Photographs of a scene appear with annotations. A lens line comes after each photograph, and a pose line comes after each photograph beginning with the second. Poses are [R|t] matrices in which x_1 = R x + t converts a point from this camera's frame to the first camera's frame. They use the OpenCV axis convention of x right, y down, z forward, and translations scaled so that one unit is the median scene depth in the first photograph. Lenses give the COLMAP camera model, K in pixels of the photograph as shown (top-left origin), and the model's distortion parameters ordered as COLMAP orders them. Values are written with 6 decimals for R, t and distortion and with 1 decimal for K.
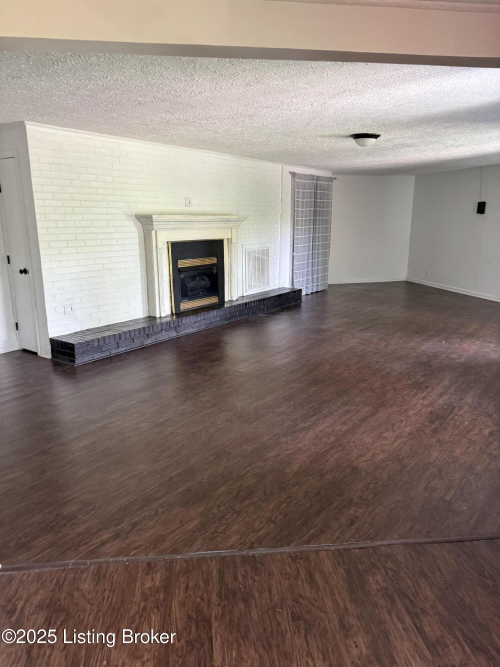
lens RADIAL K [[470.6, 0, 250.6], [0, 470.6, 333.6], [0, 0, 1]] dist [-0.012938, -0.002404]
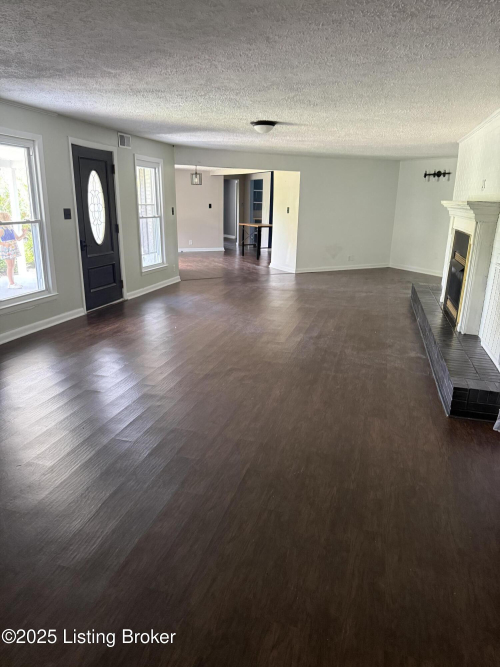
lens RADIAL K [[470.6, 0, 249.7], [0, 470.6, 334.6], [0, 0, 1]] dist [-0.012938, -0.002404]
pose [[-0.924637, 0.095786, -0.368607, 0.649940], [-0.100460, 0.872236, 0.478657, -0.472836], [0.367361, 0.479614, -0.796879, 1.905994]]
